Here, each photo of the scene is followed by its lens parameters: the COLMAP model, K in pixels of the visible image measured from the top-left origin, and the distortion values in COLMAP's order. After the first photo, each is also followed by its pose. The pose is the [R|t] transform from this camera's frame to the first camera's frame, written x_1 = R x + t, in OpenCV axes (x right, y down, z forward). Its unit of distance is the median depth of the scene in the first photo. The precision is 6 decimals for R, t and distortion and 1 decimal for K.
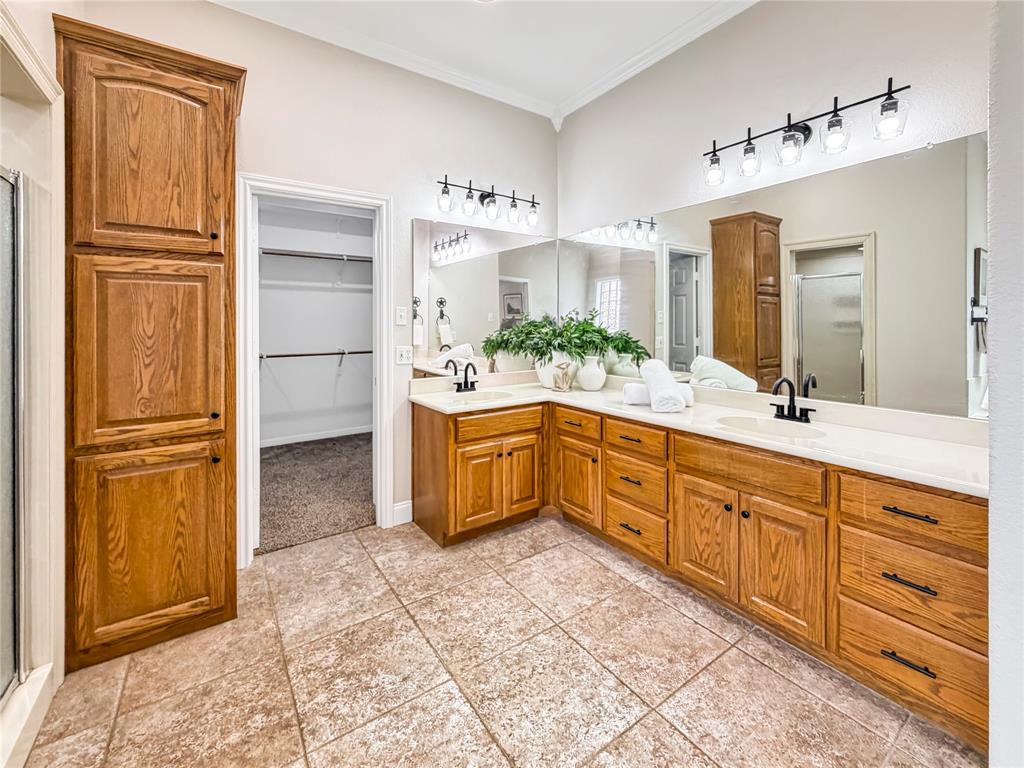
lens RADIAL K [[422.6, 0, 497.3], [0, 422.6, 322.3], [0, 0, 1]] dist [-0.001104, 0.000078]
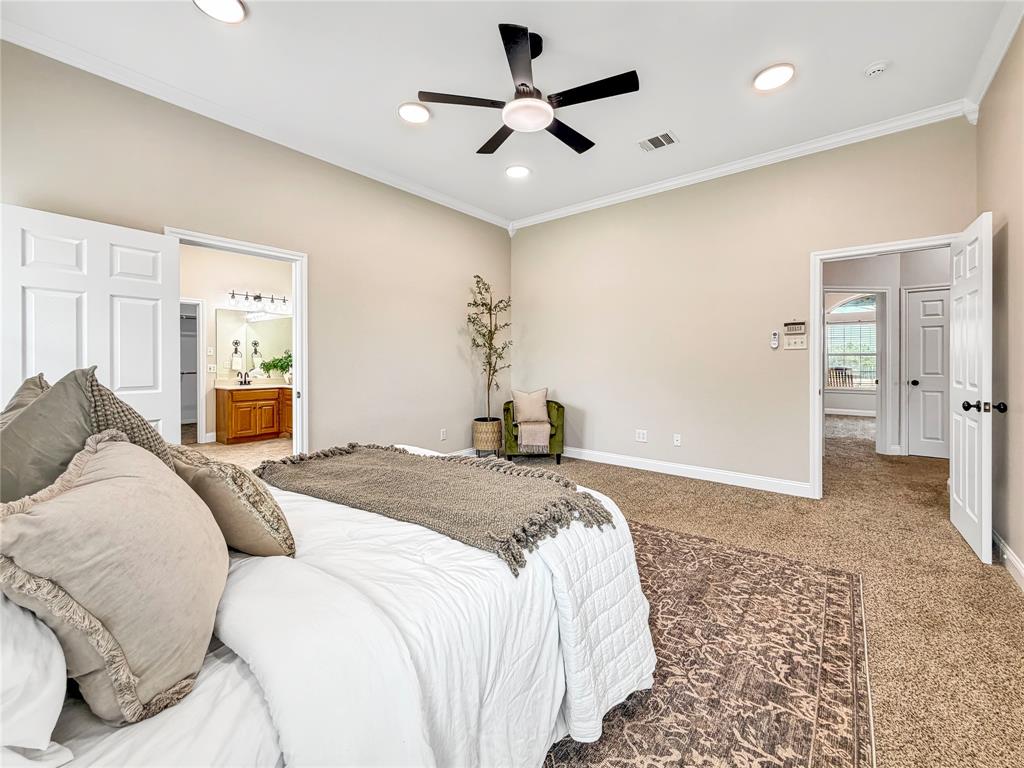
lens RADIAL K [[409.5, 0, 494.1], [0, 409.5, 362.7], [0, 0, 1]] dist [0.008395, 0.000152]
pose [[0.961322, 0.001506, 0.275422, 0.926113], [-0.002655, 0.999989, 0.003799, 0.051196], [-0.275413, -0.004383, 0.961316, -2.275036]]
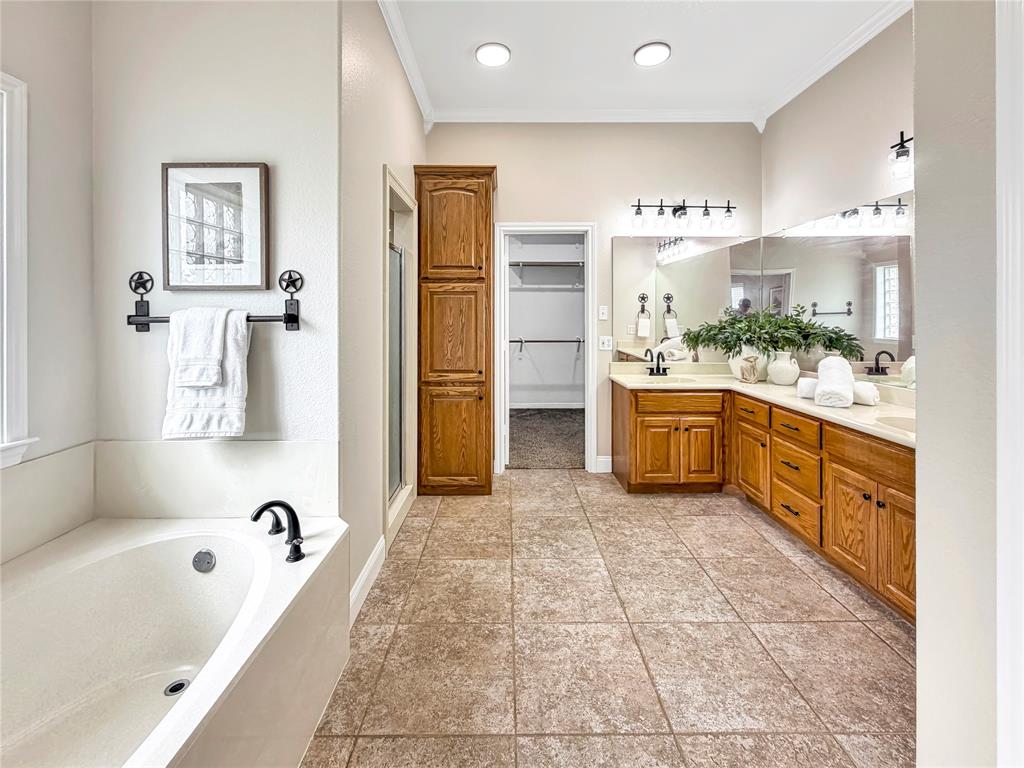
lens RADIAL K [[422.6, 0, 516.9], [0, 422.6, 313.1], [0, 0, 1]] dist [-0.001104, 0.000078]
pose [[0.842246, 0.001062, -0.539093, 0.363064], [-0.002411, 0.999995, -0.001796, -0.016421], [0.539089, 0.002812, 0.842244, -0.348866]]
